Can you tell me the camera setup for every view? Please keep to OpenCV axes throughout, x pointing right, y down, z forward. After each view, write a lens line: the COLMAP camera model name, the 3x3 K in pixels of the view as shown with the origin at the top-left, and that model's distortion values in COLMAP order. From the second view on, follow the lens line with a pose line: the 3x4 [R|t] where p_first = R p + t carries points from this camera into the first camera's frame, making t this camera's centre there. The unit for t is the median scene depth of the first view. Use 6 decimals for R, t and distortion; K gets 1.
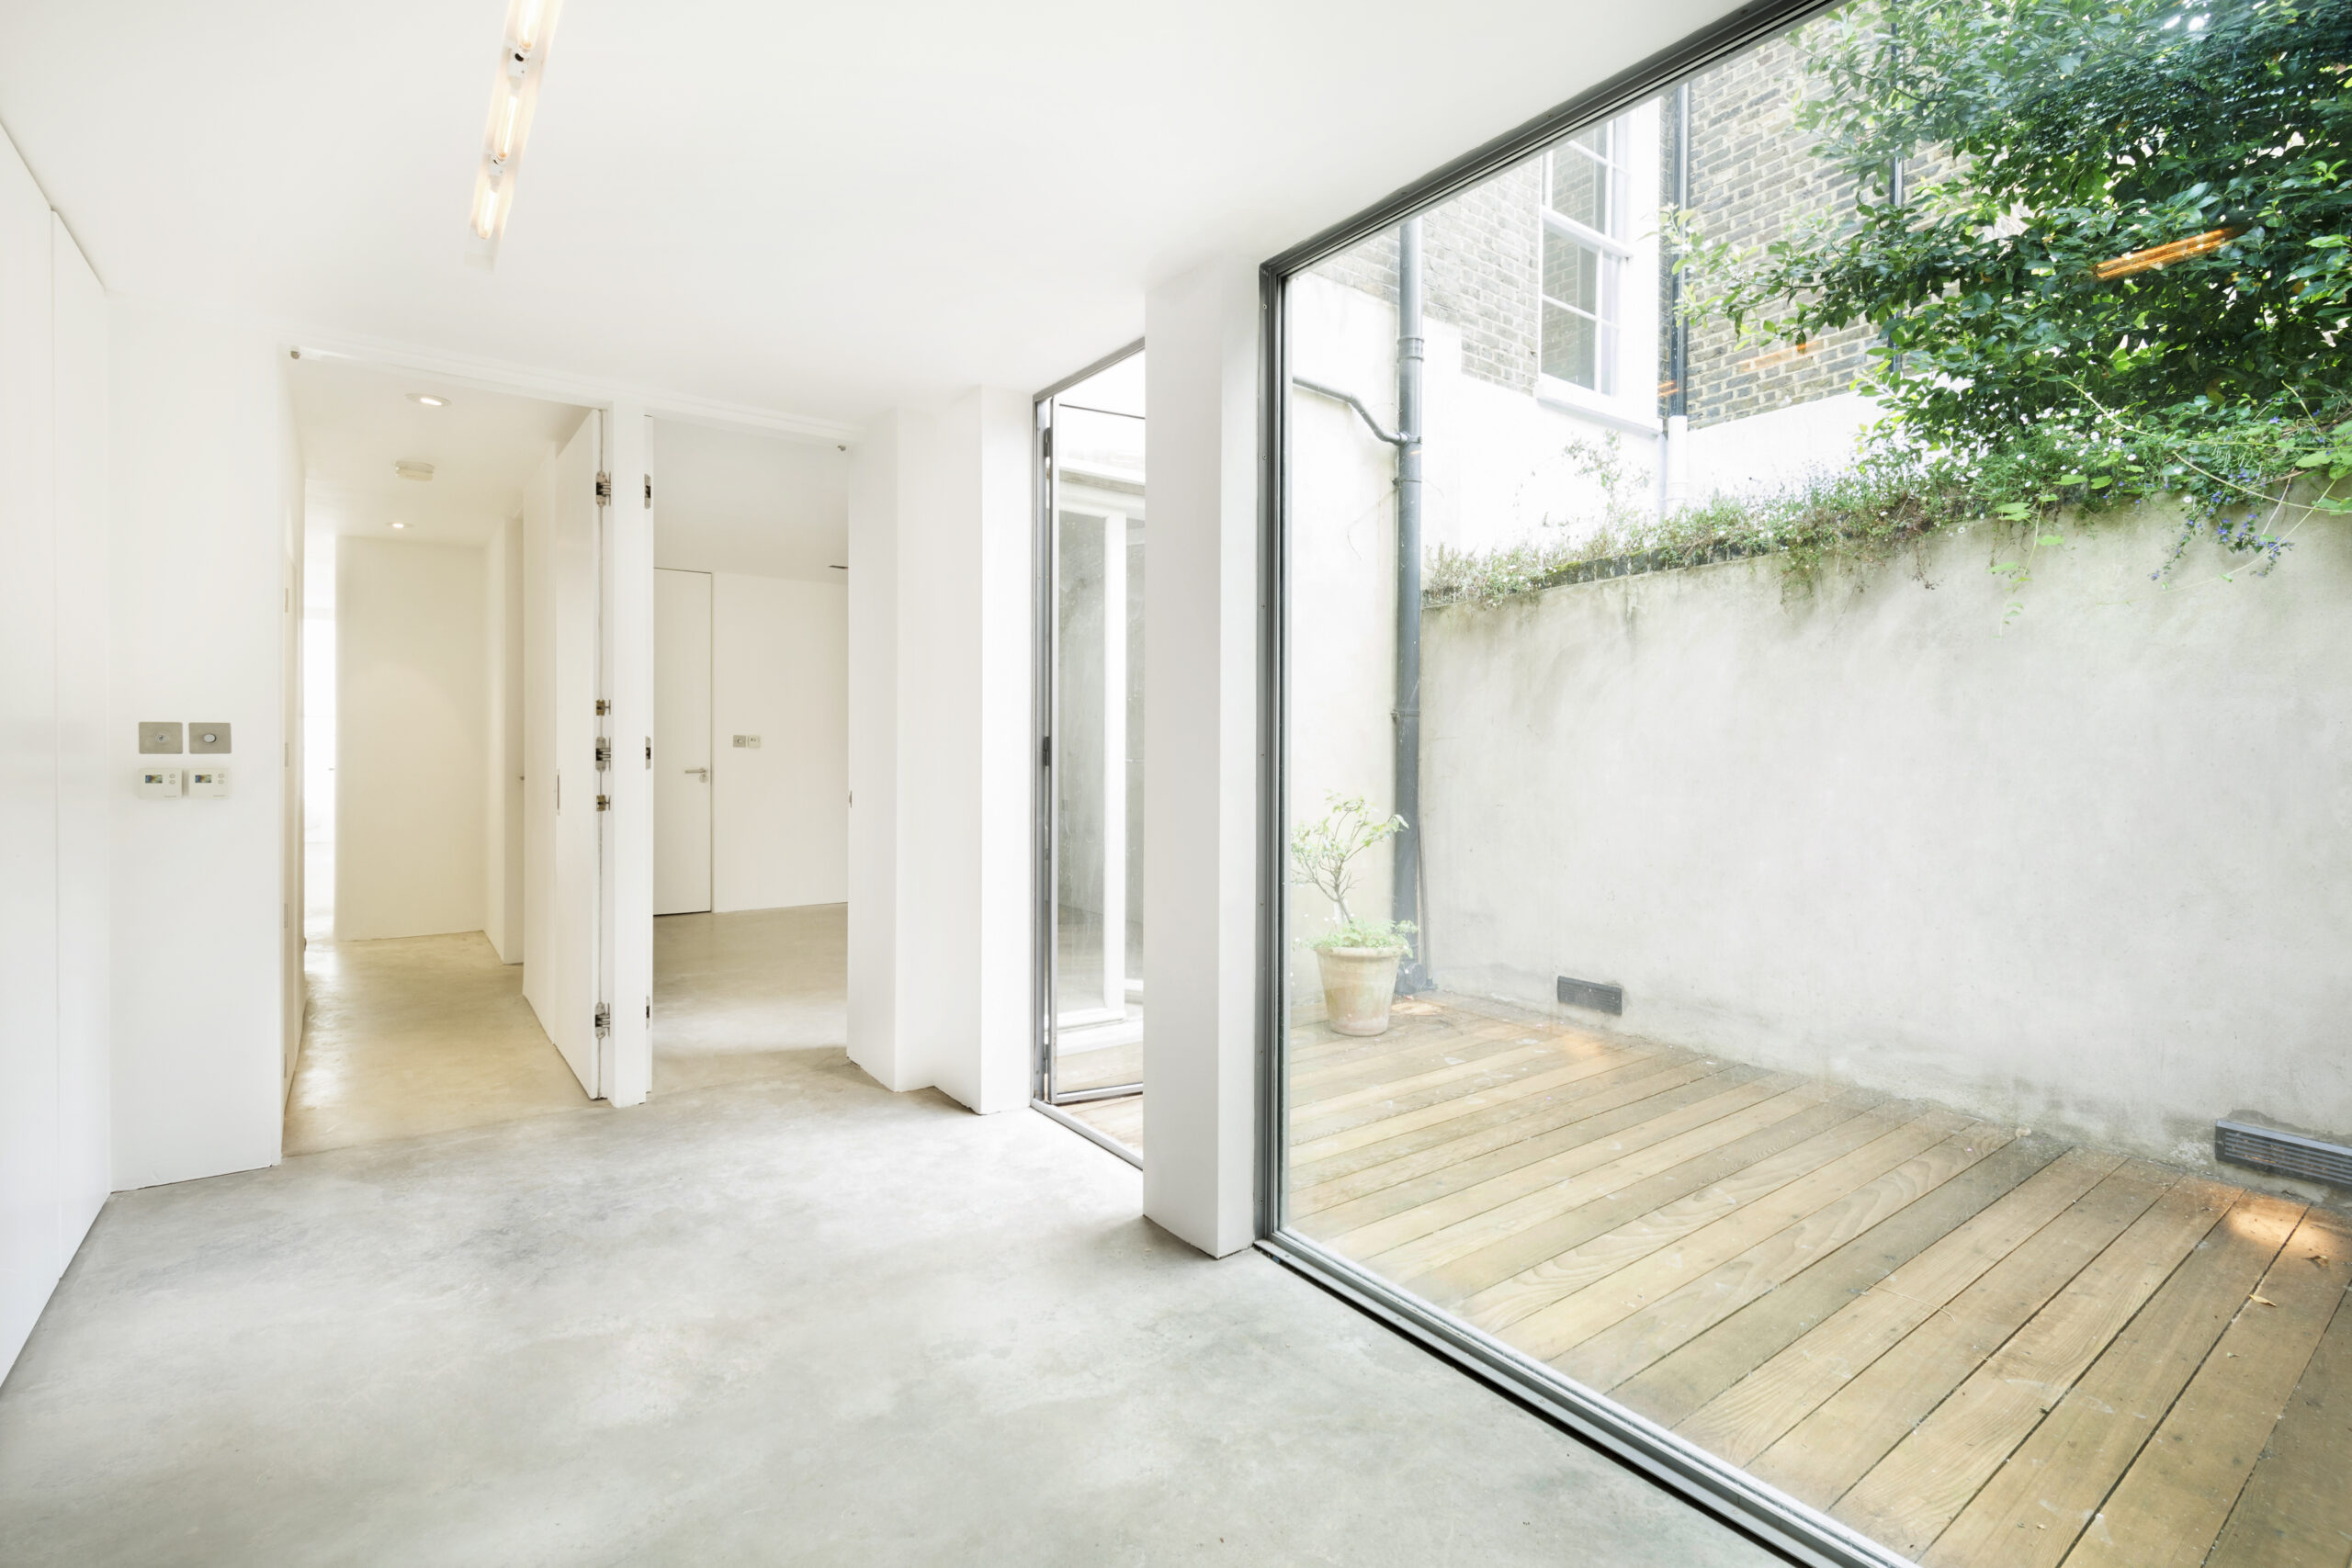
lens RADIAL K [[1046.6, 0, 1176.0], [0, 1046.6, 784.0], [0, 0, 1]] dist [0.002083, 0.000151]
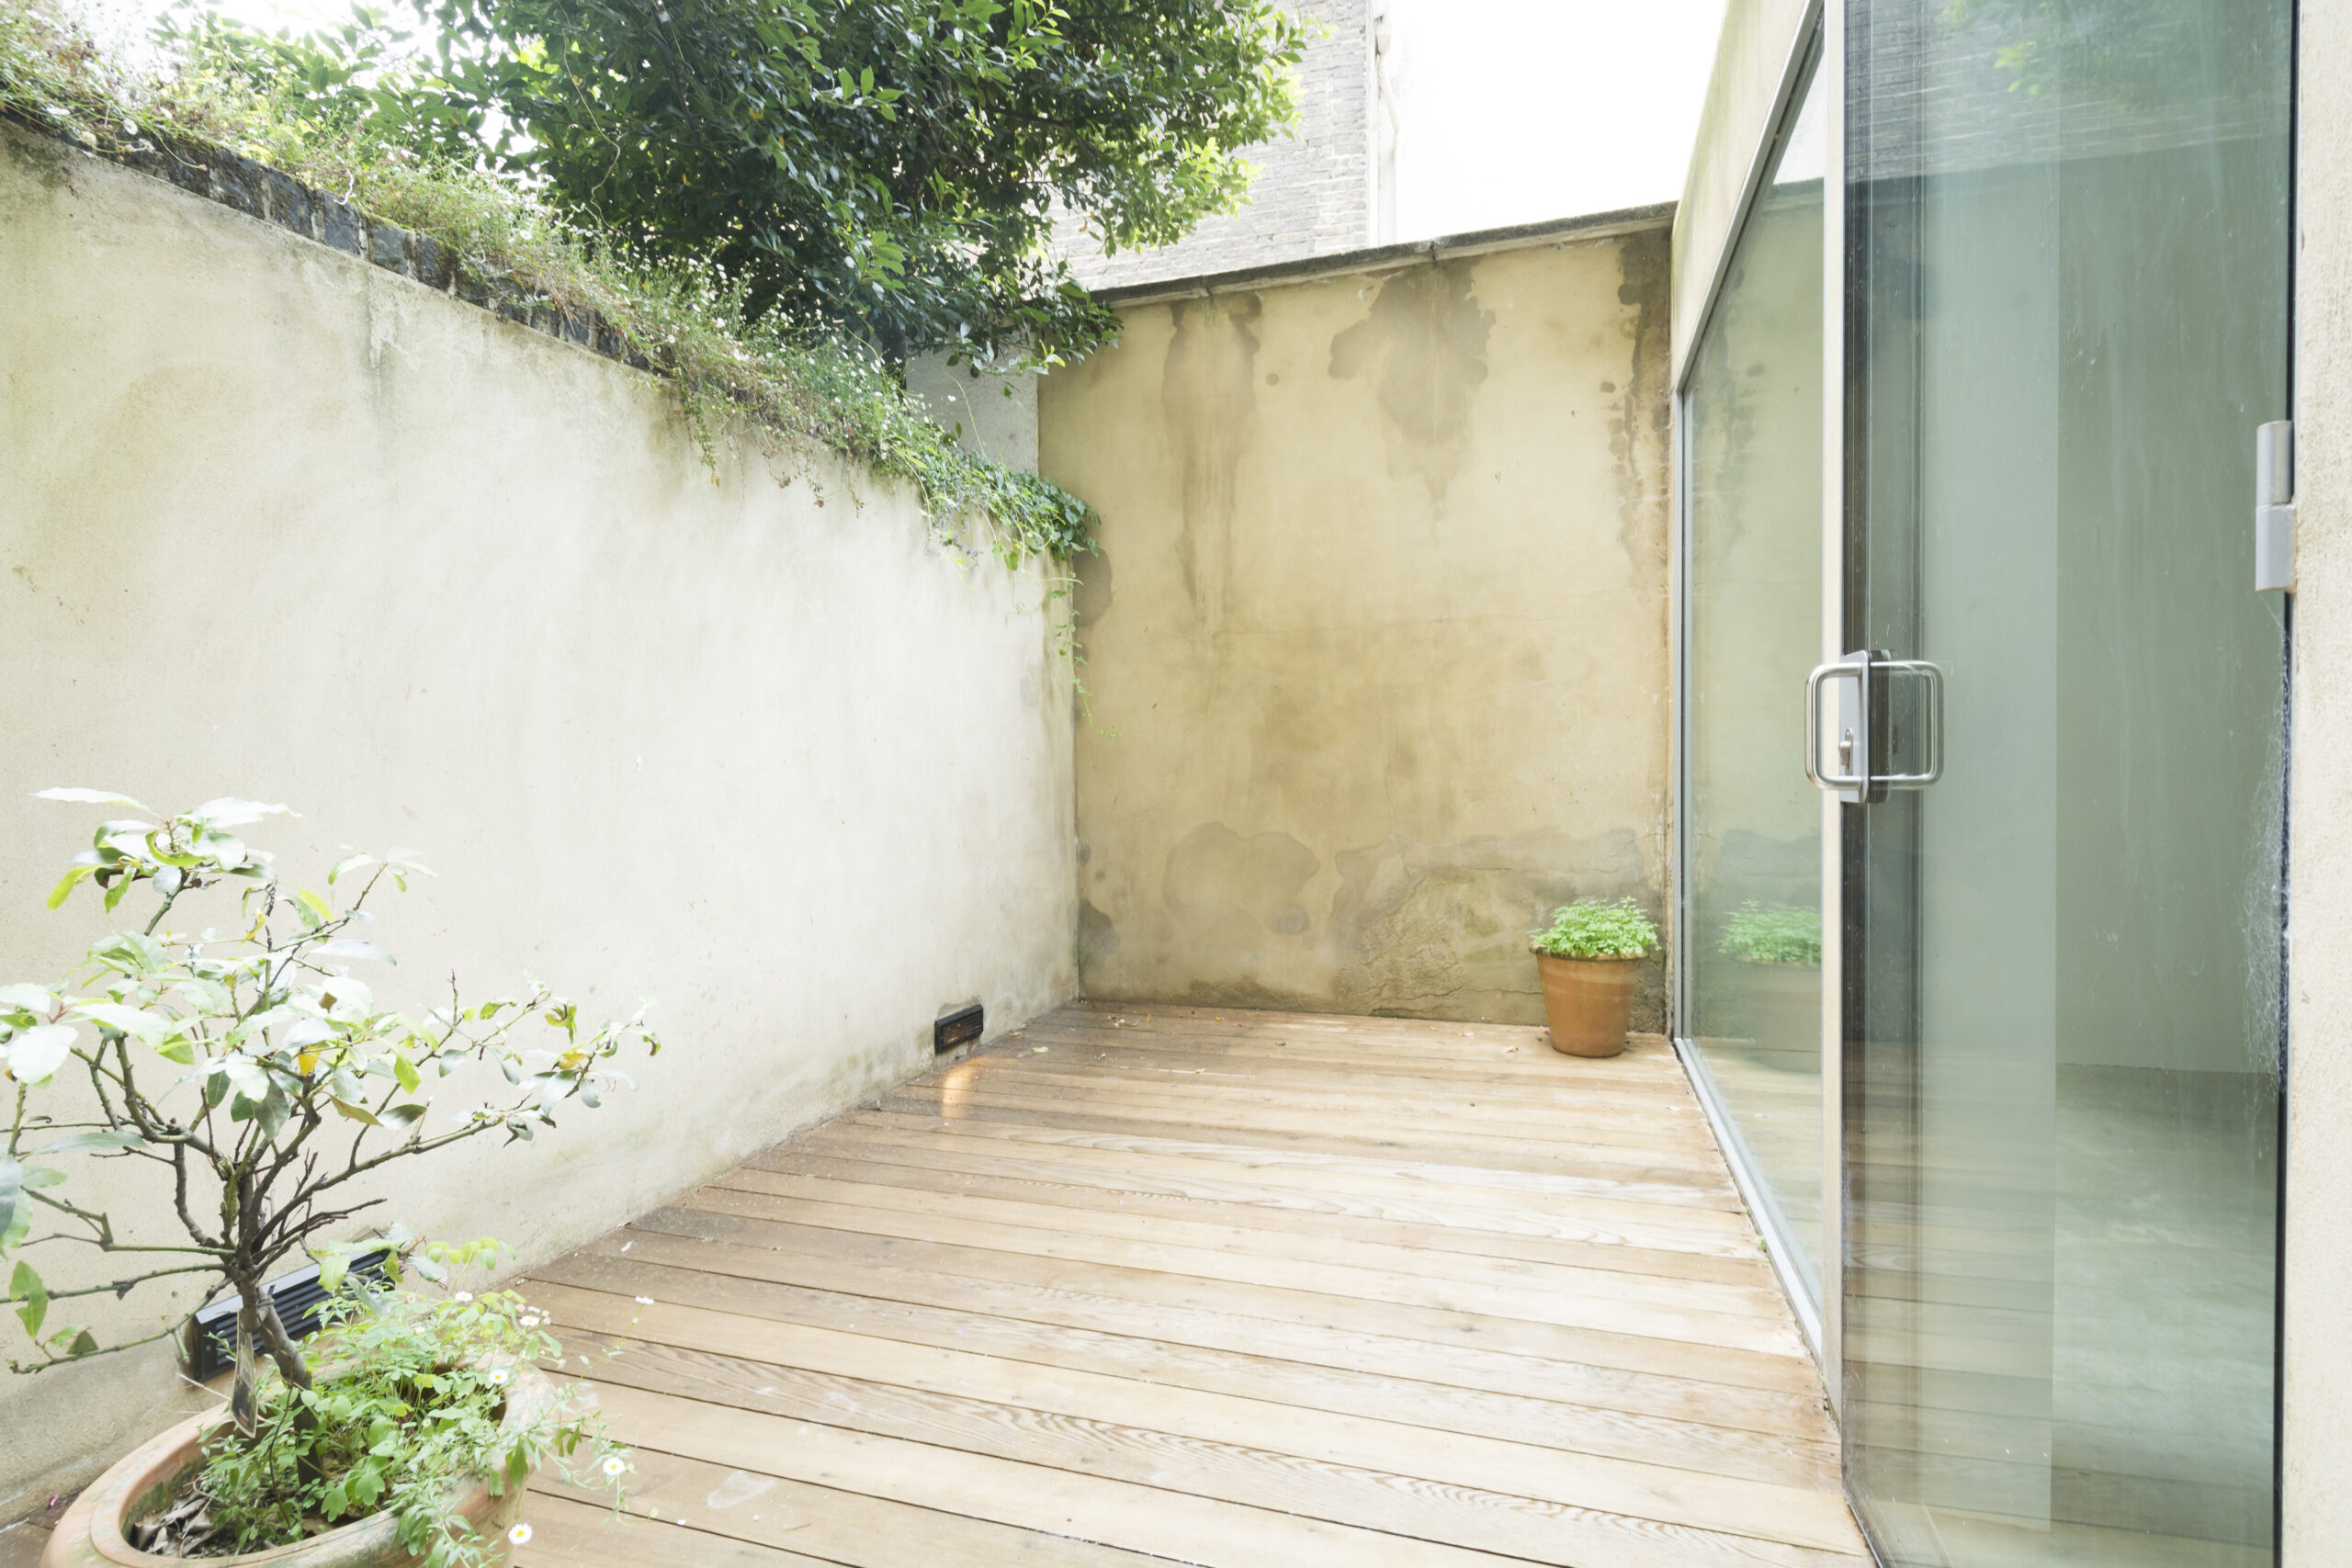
lens RADIAL K [[1147.9, 0, 1176.0], [0, 1147.9, 784.0], [0, 0, 1]] dist [-0.000404, -0.000017]
pose [[-0.592216, -0.017550, 0.805588, -0.177867], [0.034450, 0.998297, 0.047074, 0.001470], [-0.805043, 0.055630, -0.590603, 1.315911]]
